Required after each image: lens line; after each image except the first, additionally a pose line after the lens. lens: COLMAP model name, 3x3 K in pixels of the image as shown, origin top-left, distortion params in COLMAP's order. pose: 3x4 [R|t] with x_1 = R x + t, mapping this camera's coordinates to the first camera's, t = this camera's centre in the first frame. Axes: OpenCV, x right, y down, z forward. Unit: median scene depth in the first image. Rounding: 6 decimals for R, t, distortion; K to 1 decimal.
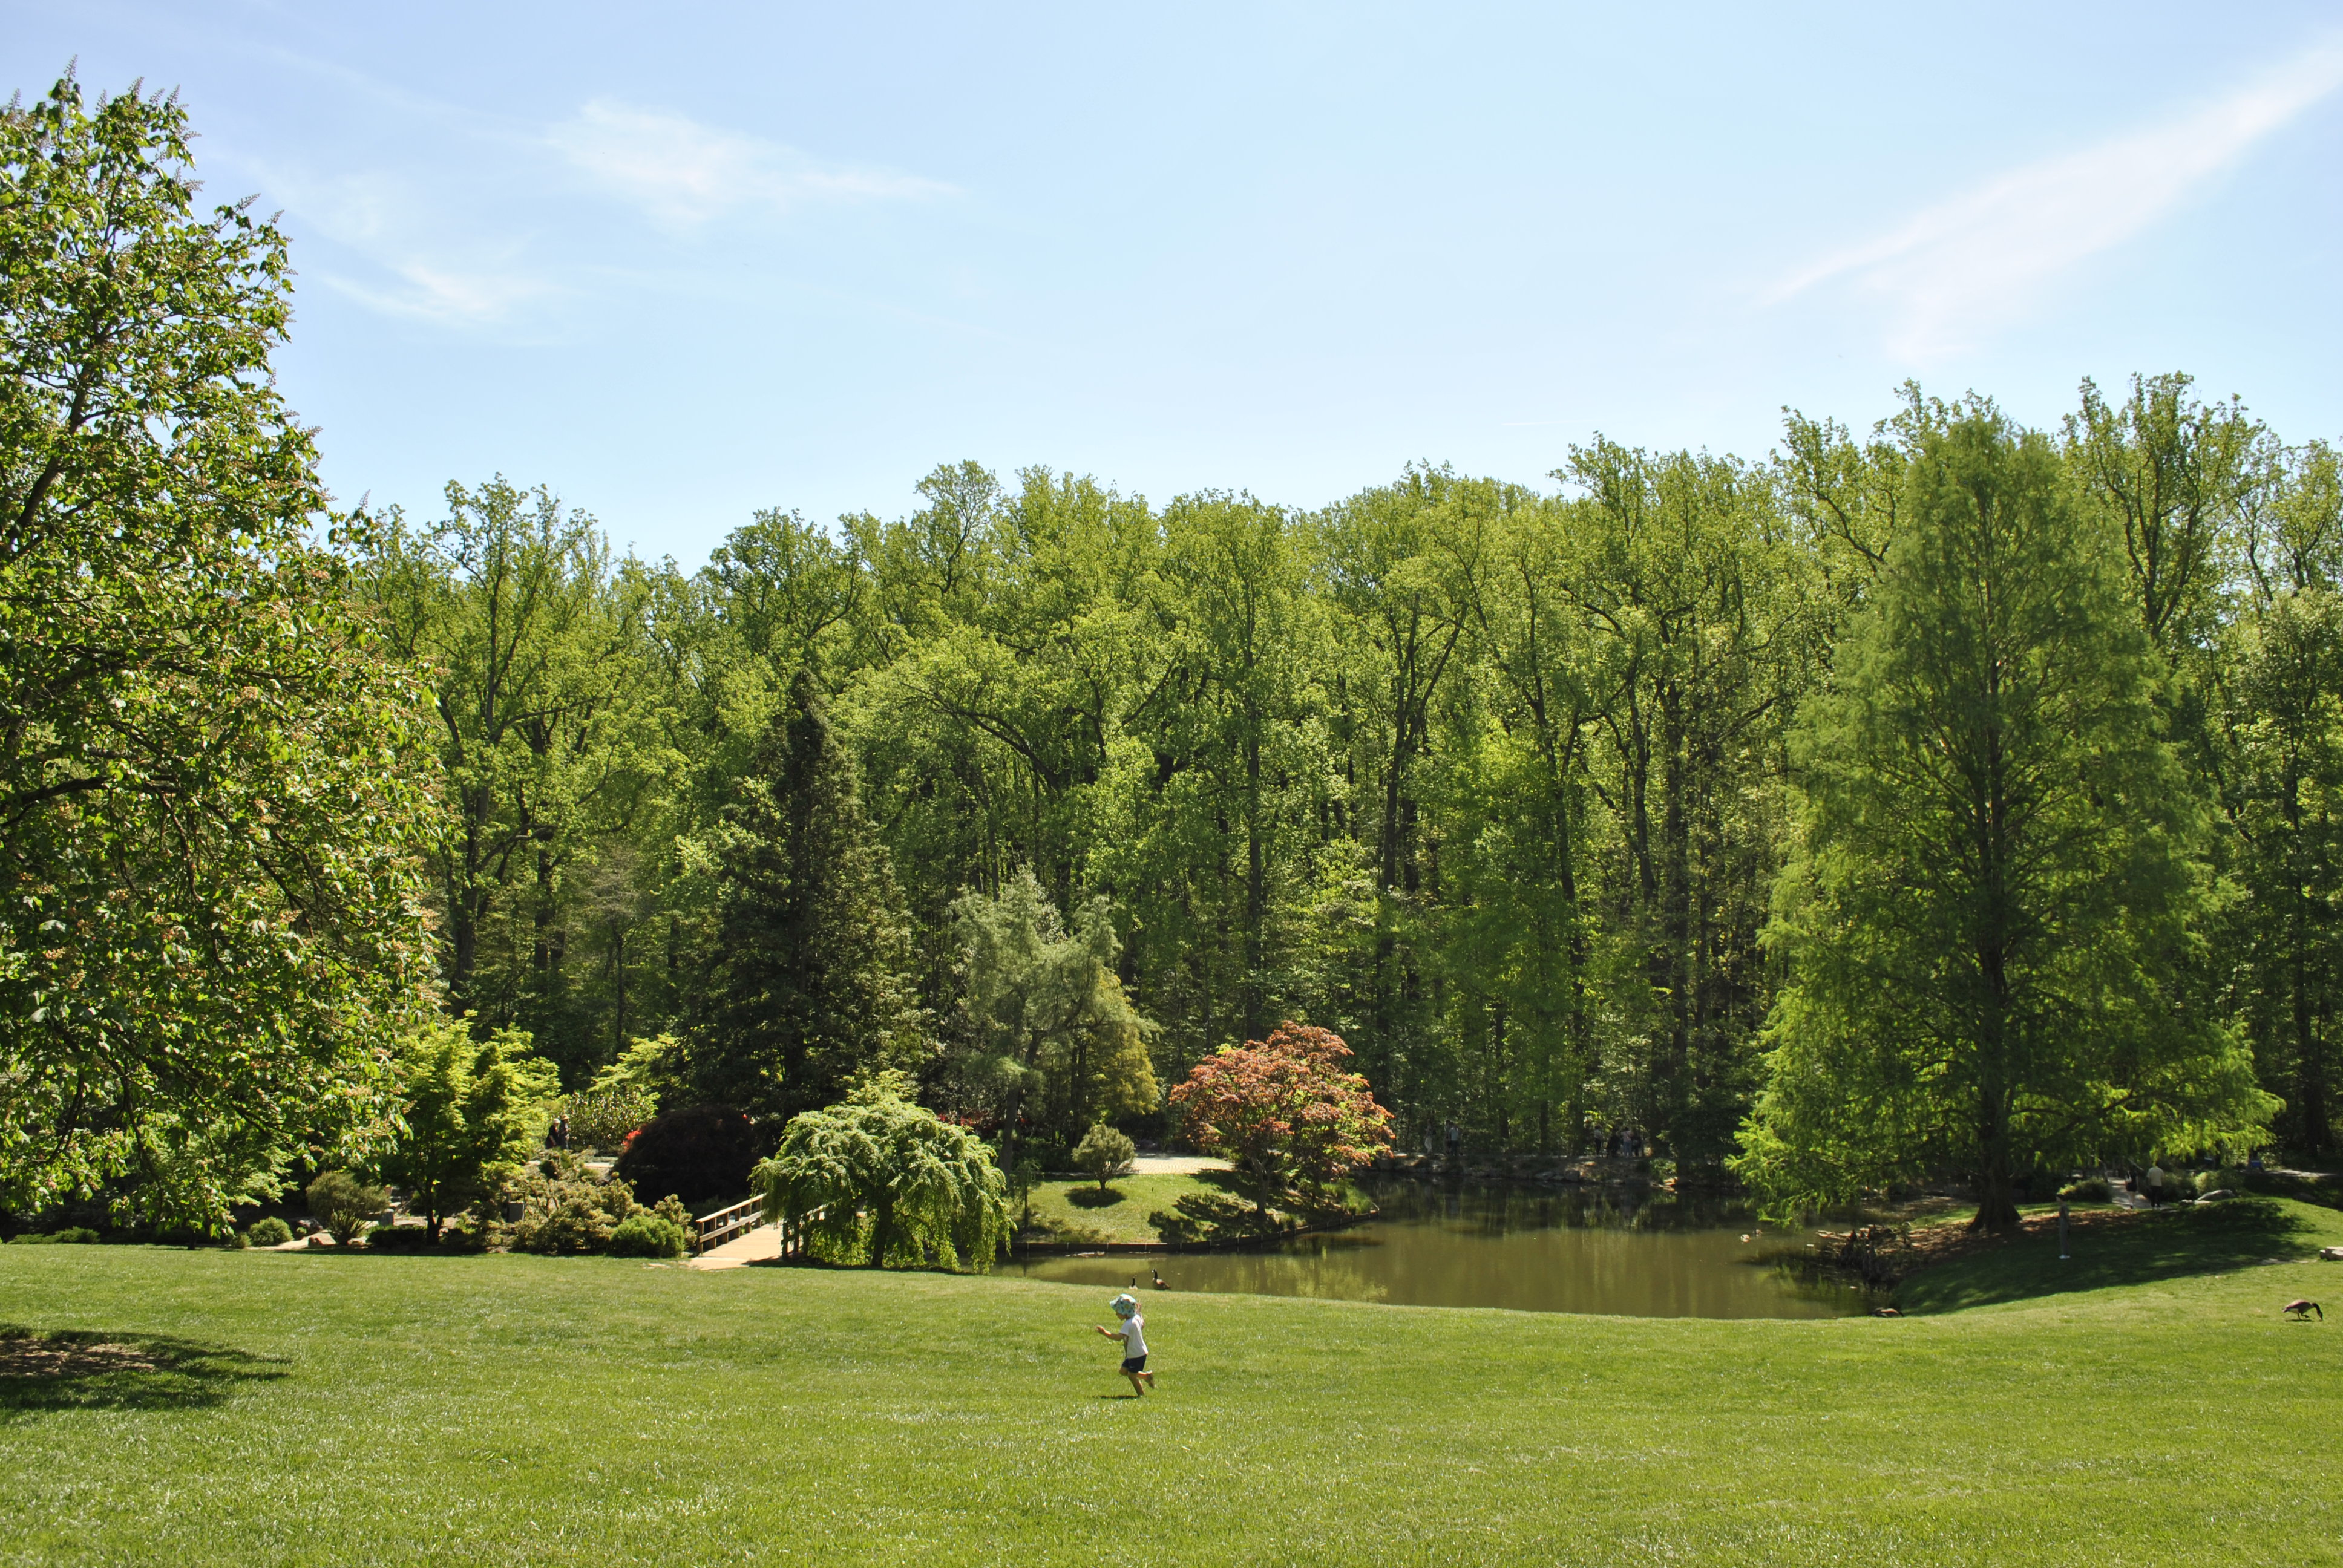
lens RADIAL K [[1849.9, 0, 1183.3], [0, 1849.9, 785.7], [0, 0, 1]] dist [-0.083429, 0.014529]
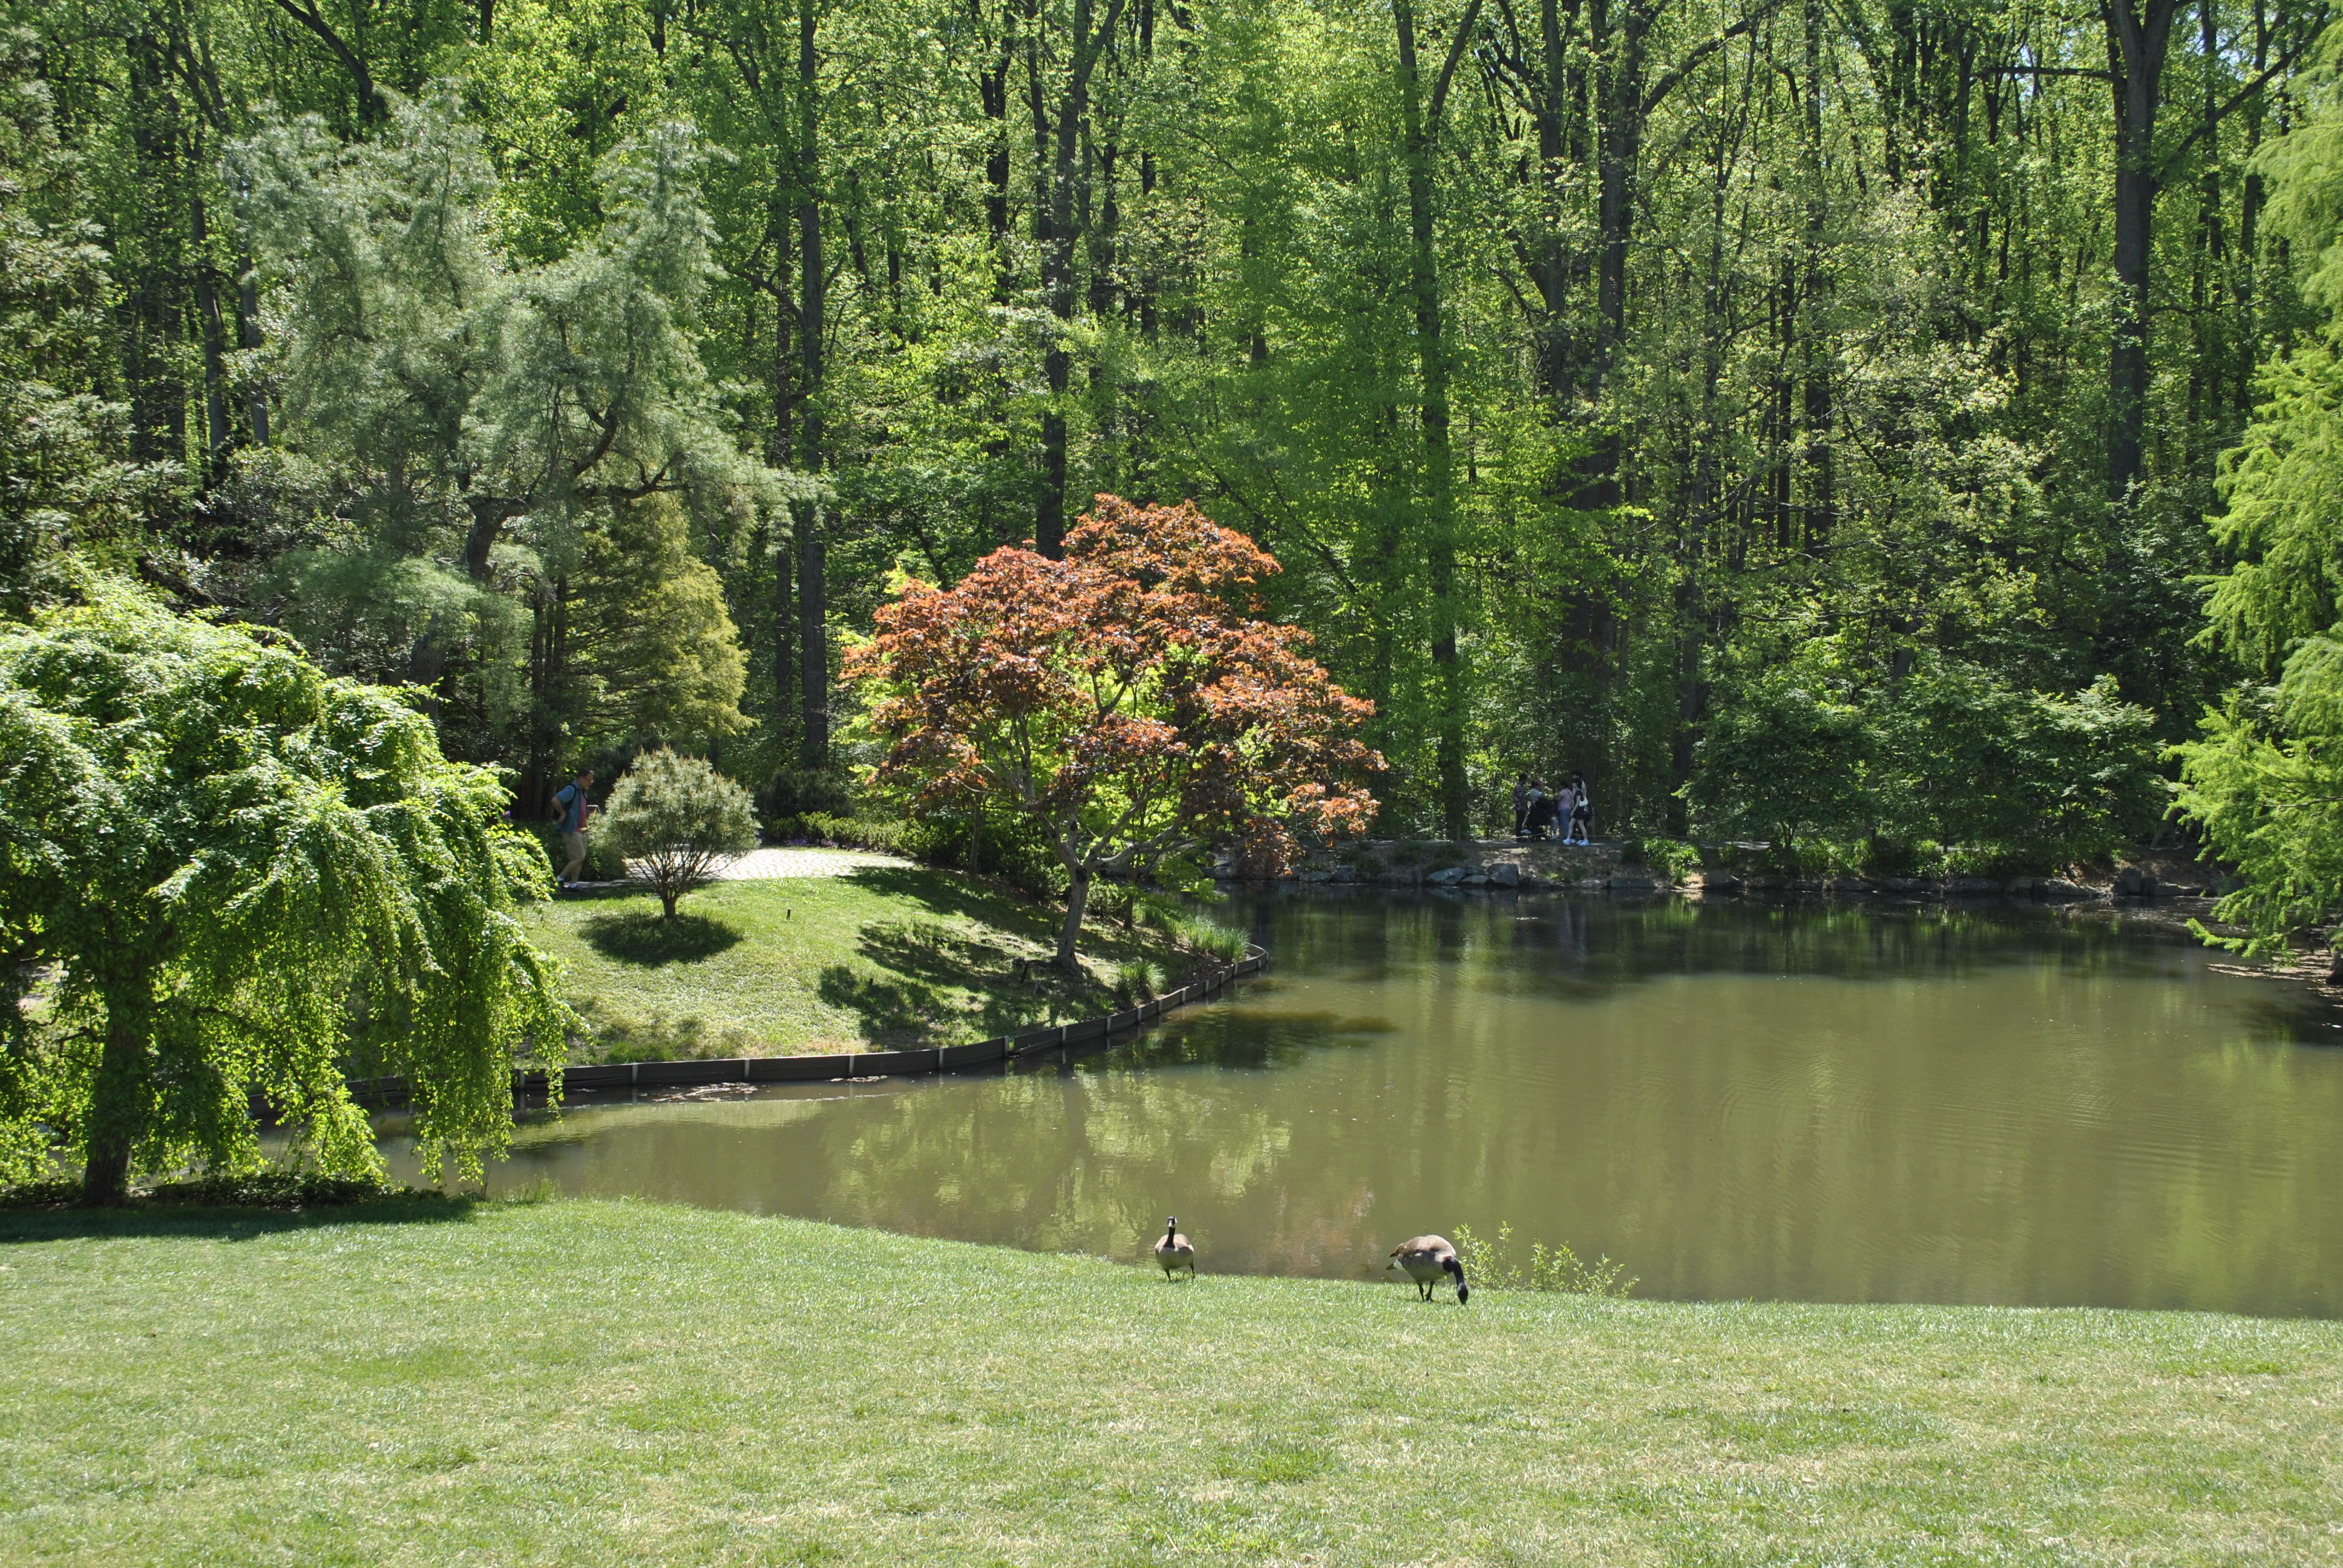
lens RADIAL K [[2651.0, 0, 1171.5], [0, 2651.0, 784.0], [0, 0, 1]] dist [0.080217, -0.442968]
pose [[0.964811, -0.018514, 0.262290, -0.099952], [-0.022980, 0.987764, 0.154252, 0.117364], [-0.261937, -0.154851, 0.952581, 0.507707]]
